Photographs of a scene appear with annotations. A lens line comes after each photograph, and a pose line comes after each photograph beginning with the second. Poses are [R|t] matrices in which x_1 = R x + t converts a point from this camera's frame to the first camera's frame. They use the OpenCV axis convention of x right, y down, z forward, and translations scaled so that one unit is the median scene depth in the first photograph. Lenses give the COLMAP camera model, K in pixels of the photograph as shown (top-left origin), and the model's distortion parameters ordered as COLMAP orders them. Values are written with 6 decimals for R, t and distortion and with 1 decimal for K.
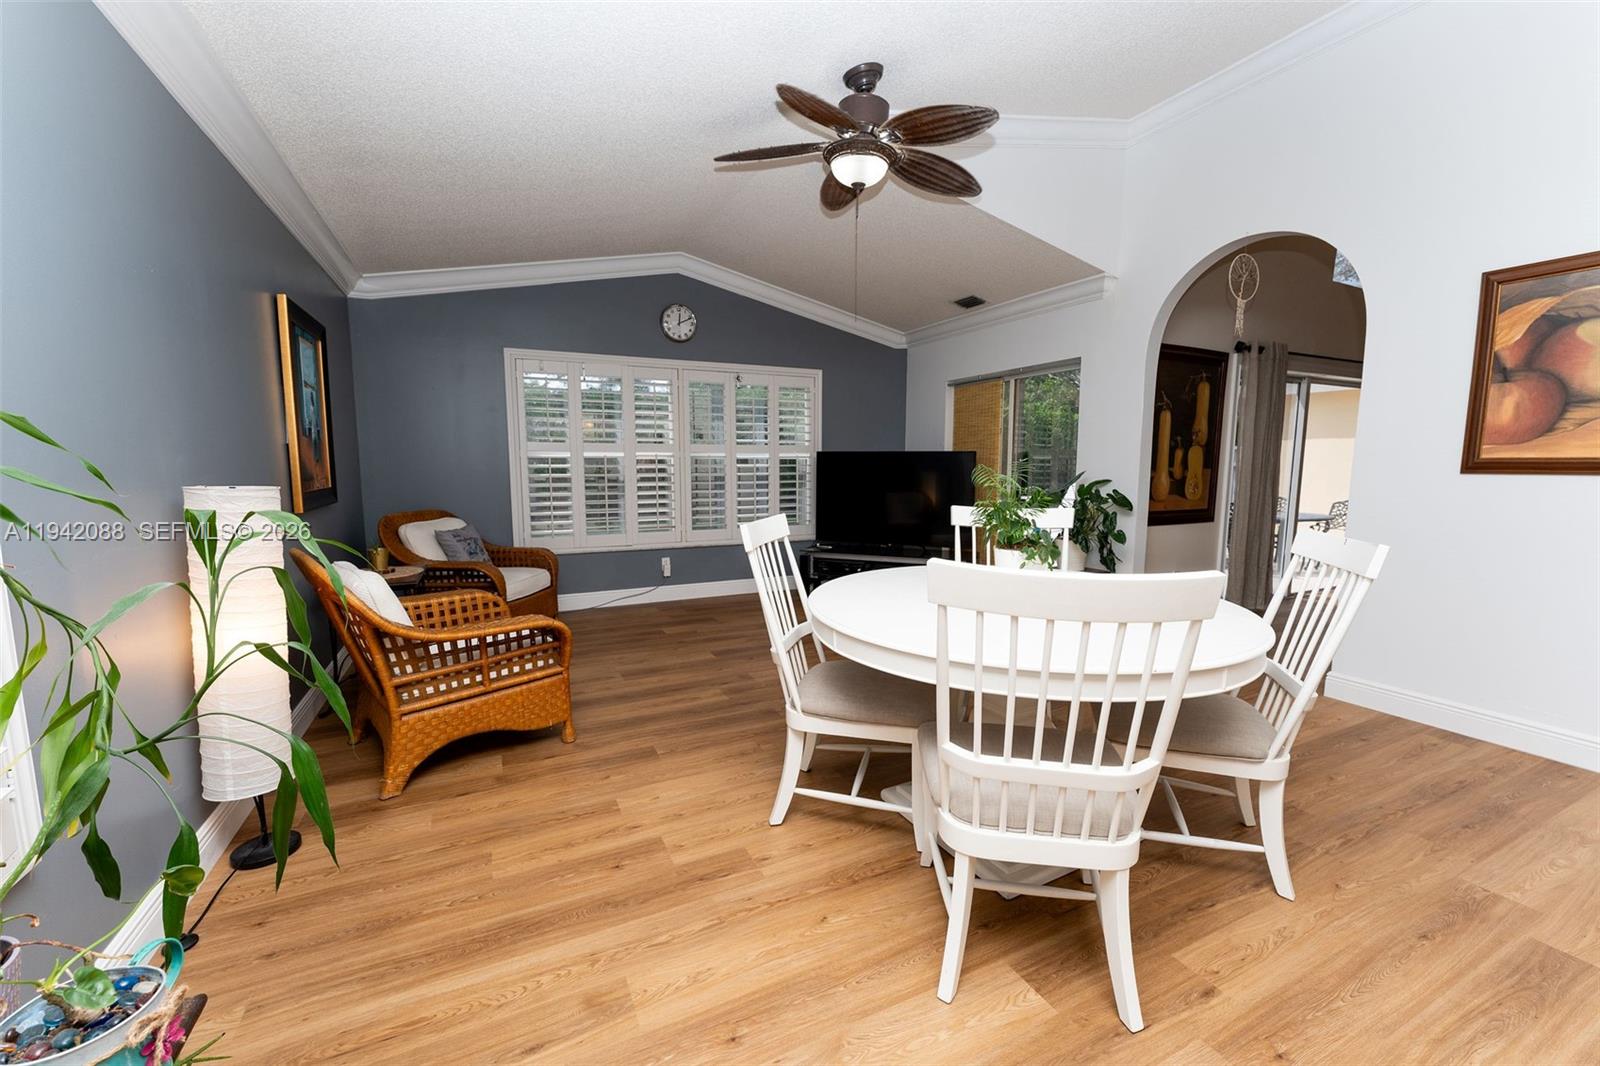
lens RADIAL K [[641.8, 0, 803.6], [0, 641.8, 536.0], [0, 0, 1]] dist [-0.001365, -0.000327]
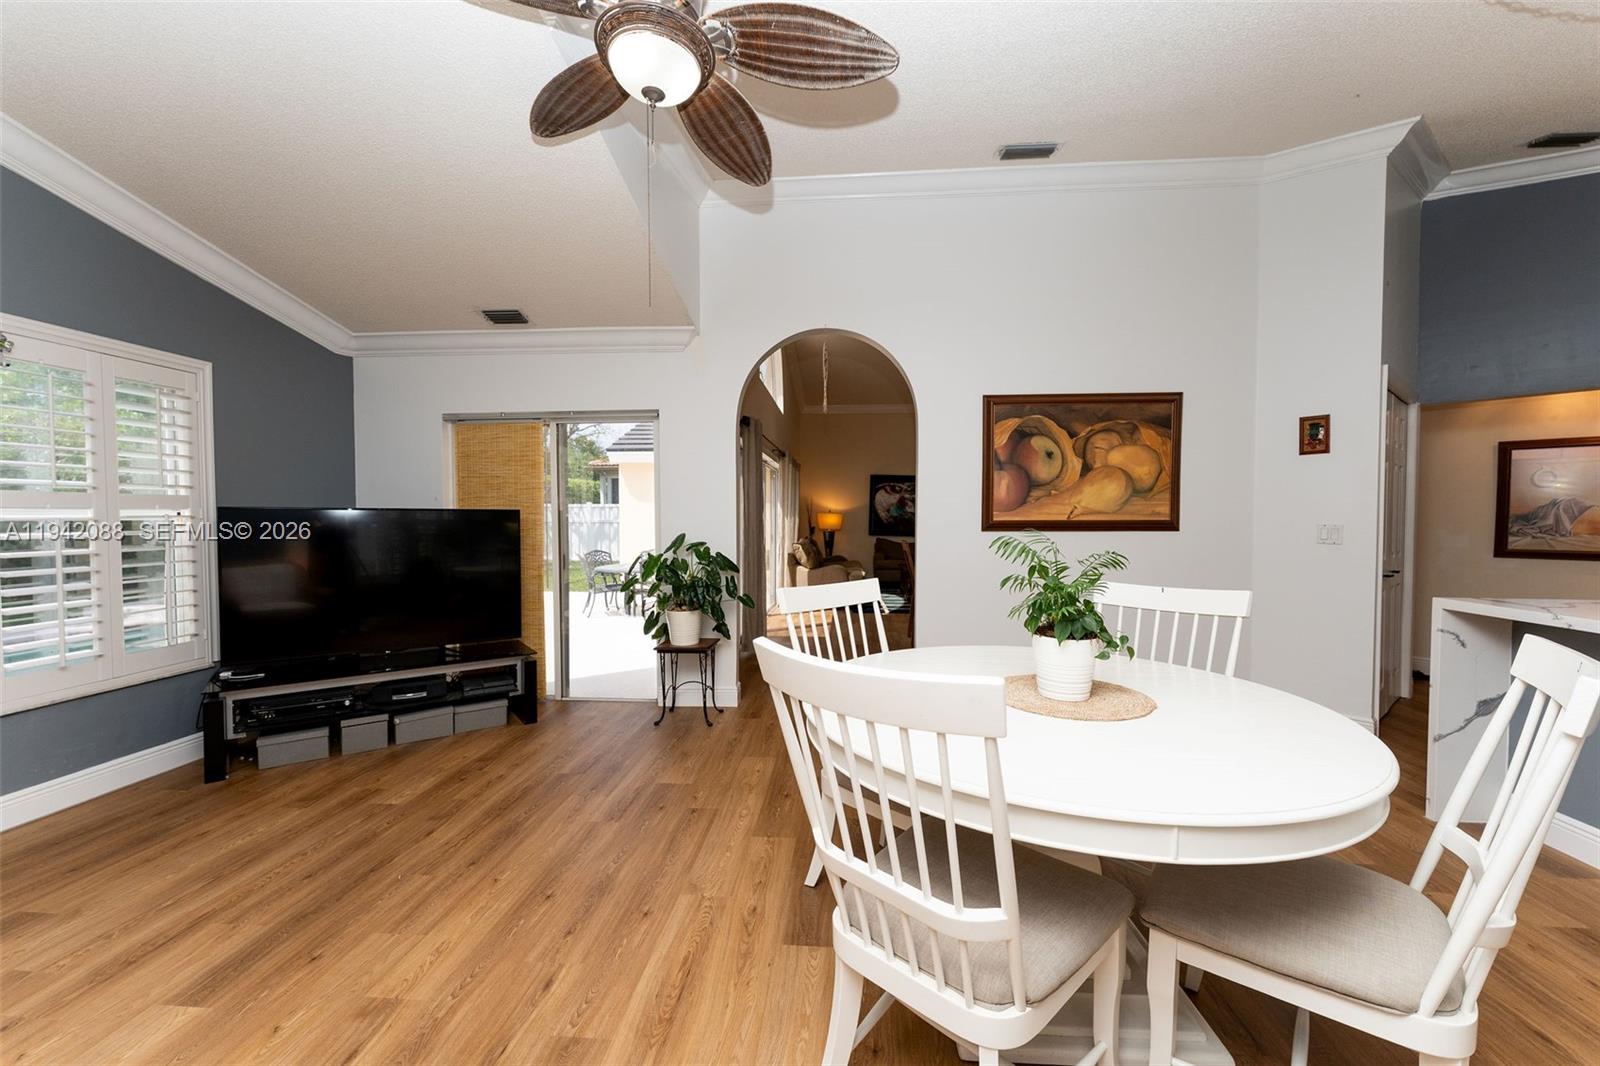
lens RADIAL K [[639.1, 0, 800.0], [0, 639.1, 533.0], [0, 0, 1]] dist [0.002344, 0.000670]
pose [[0.519779, -0.021619, 0.854027, -0.258385], [0.098416, 0.994539, -0.034722, -0.054455], [-0.848613, 0.102098, 0.519068, 0.390479]]
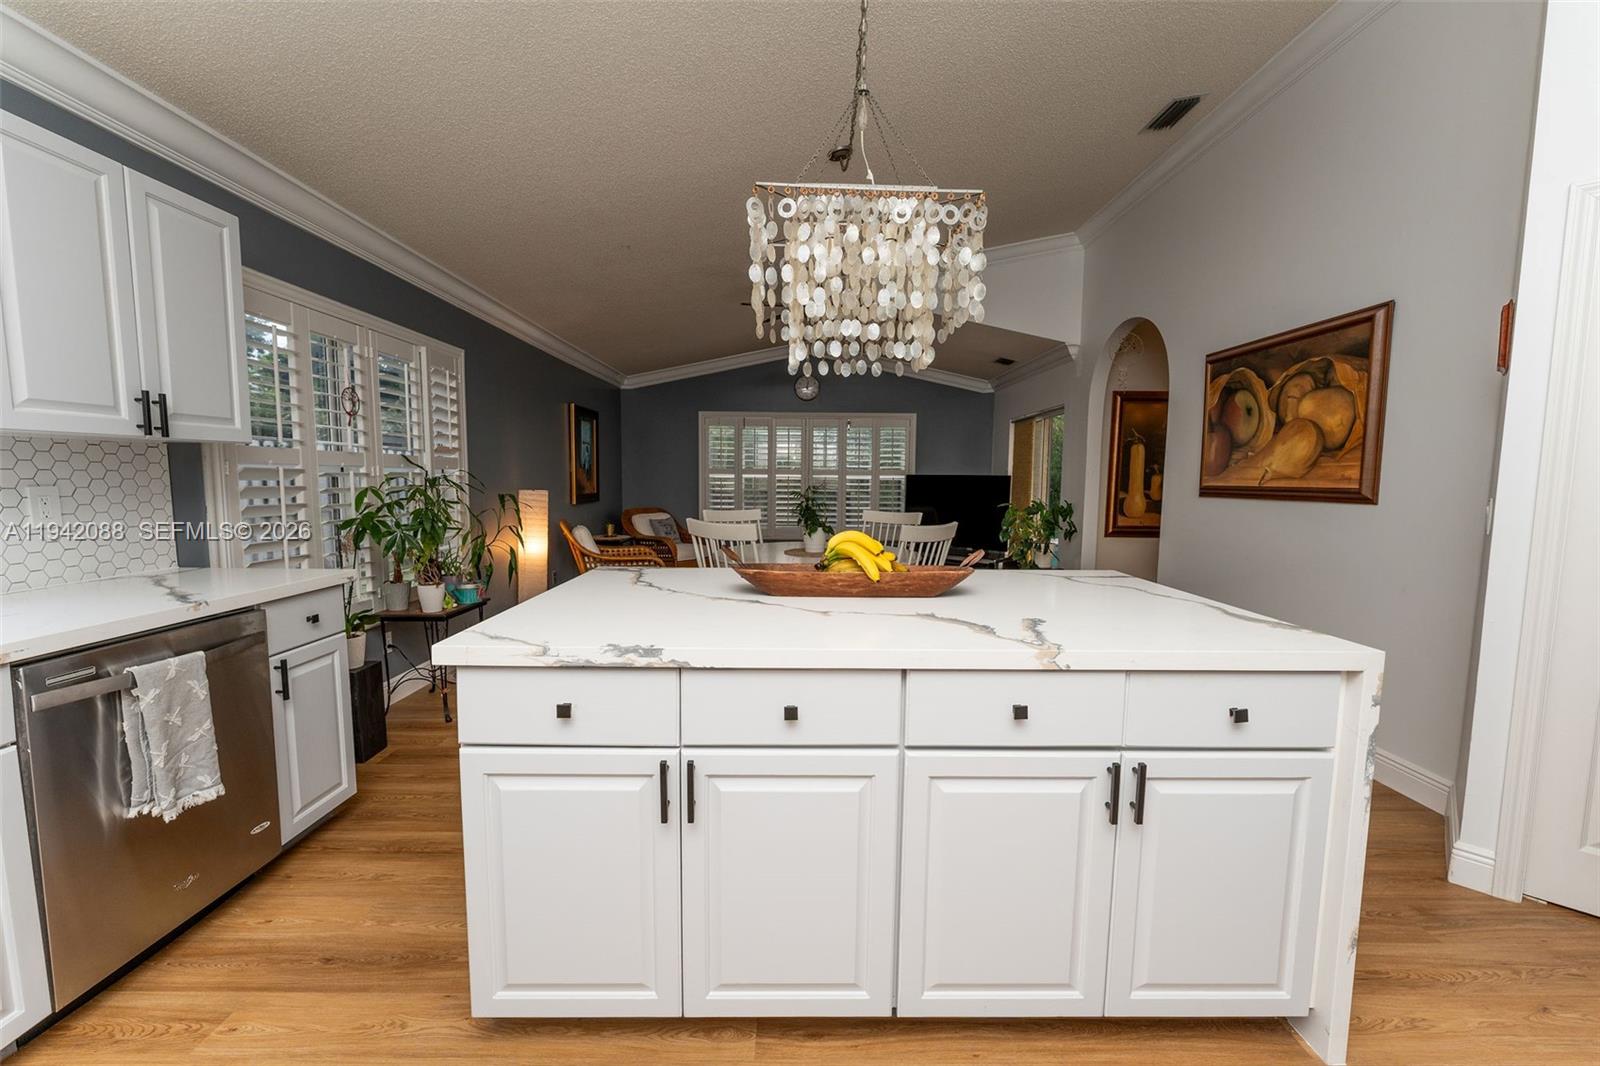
lens RADIAL K [[641.8, 0, 803.6], [0, 641.8, 536.0], [0, 0, 1]] dist [-0.001365, -0.000327]
pose [[0.901260, 0.047508, -0.430667, 0.552750], [-0.058837, 0.998183, -0.013018, 0.035559], [0.429266, 0.037071, 0.902417, -0.397174]]
